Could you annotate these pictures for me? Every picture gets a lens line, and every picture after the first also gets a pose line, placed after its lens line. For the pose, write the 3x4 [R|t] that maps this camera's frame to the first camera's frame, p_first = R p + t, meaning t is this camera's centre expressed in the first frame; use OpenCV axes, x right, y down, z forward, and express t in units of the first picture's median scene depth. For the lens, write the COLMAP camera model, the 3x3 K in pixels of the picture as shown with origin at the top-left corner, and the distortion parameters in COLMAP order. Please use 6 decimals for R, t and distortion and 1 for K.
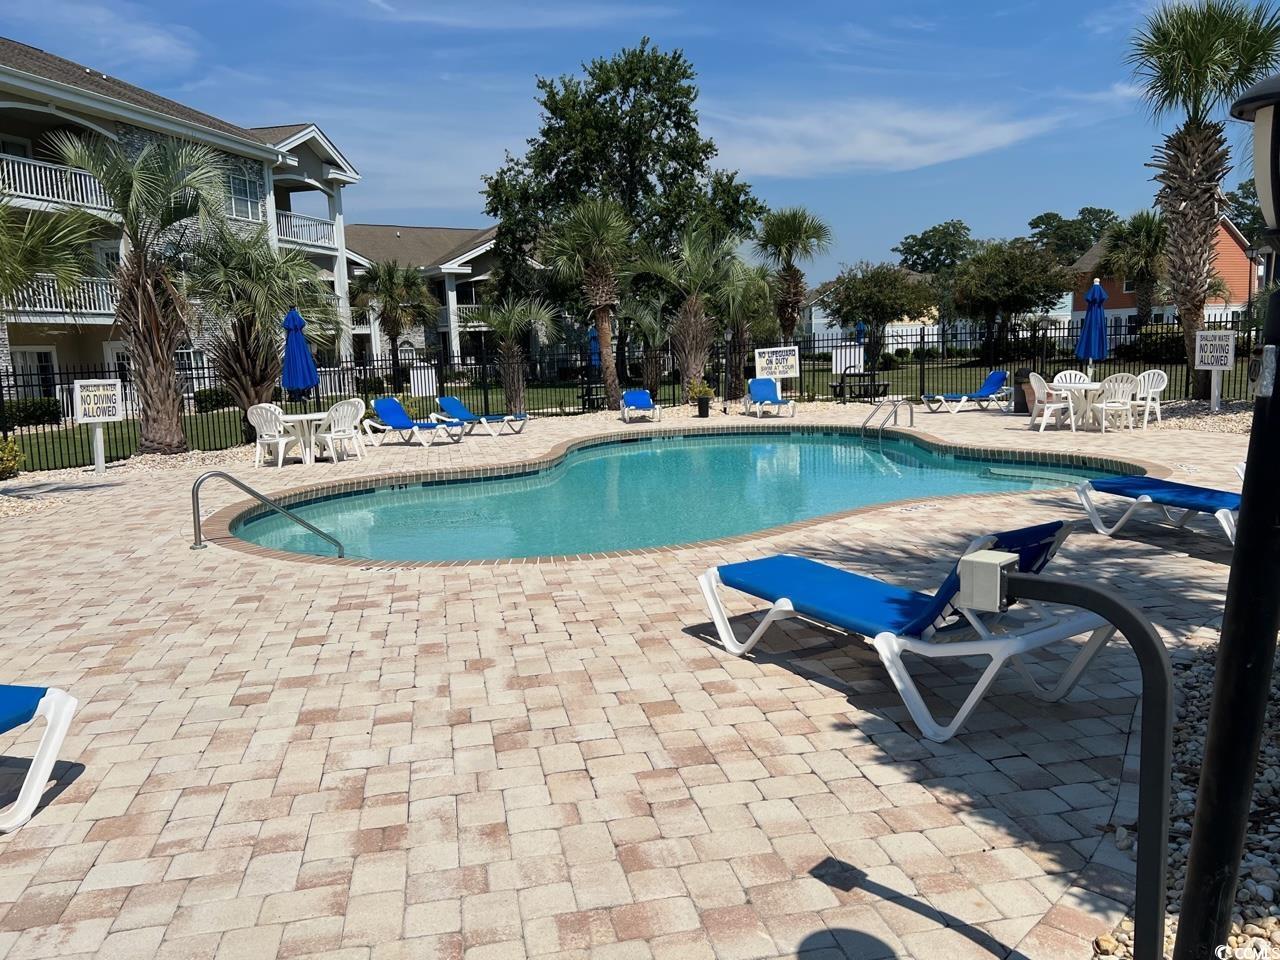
lens RADIAL K [[956.7, 0, 637.5], [0, 956.7, 478.3], [0, 0, 1]] dist [0.047417, -0.056678]
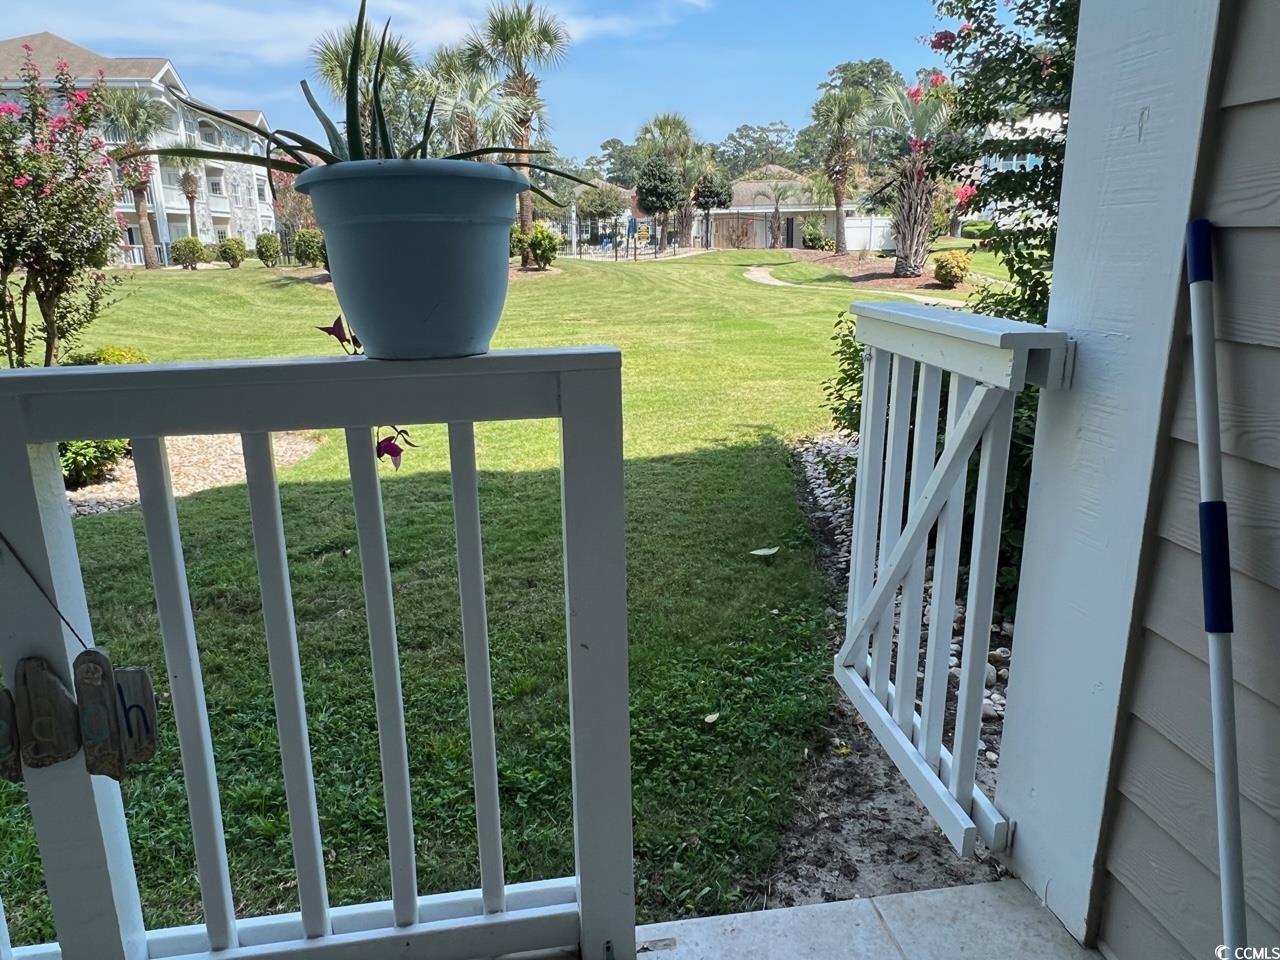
lens RADIAL K [[894.0, 0, 638.1], [0, 894.0, 488.9], [0, 0, 1]] dist [0.003344, -0.009289]
pose [[0.912475, -0.094474, 0.398075, -0.244409], [0.041652, 0.989370, 0.139330, 0.092243], [-0.407006, -0.110555, 0.906710, -0.566198]]
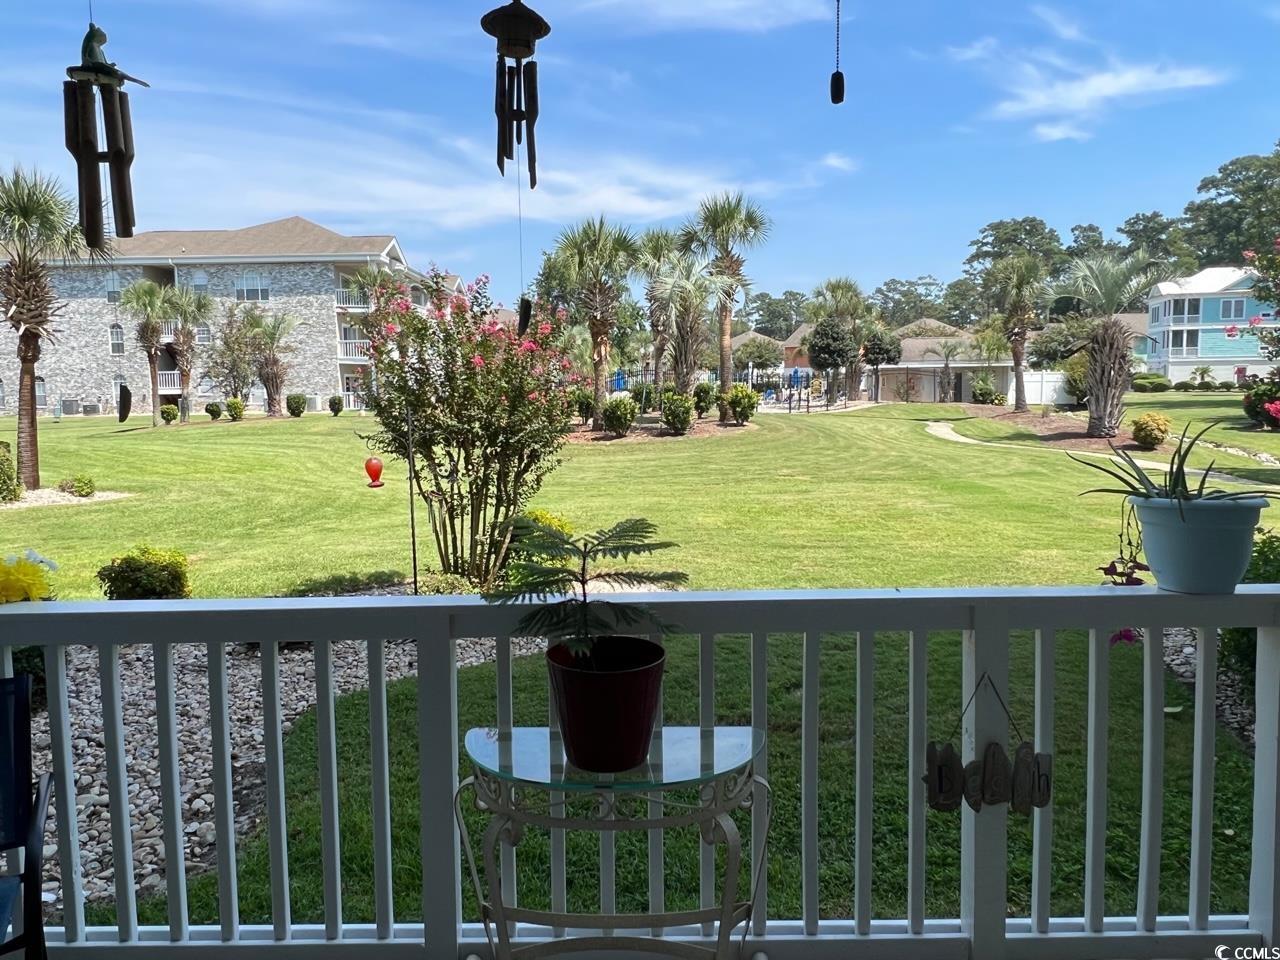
lens RADIAL K [[894.0, 0, 635.0], [0, 894.0, 475.0], [0, 0, 1]] dist [0.003344, -0.009289]
pose [[0.965679, -0.002782, 0.259723, -0.272530], [0.012361, 0.999302, -0.035255, 0.088139], [-0.259443, 0.037256, 0.965040, -0.575693]]
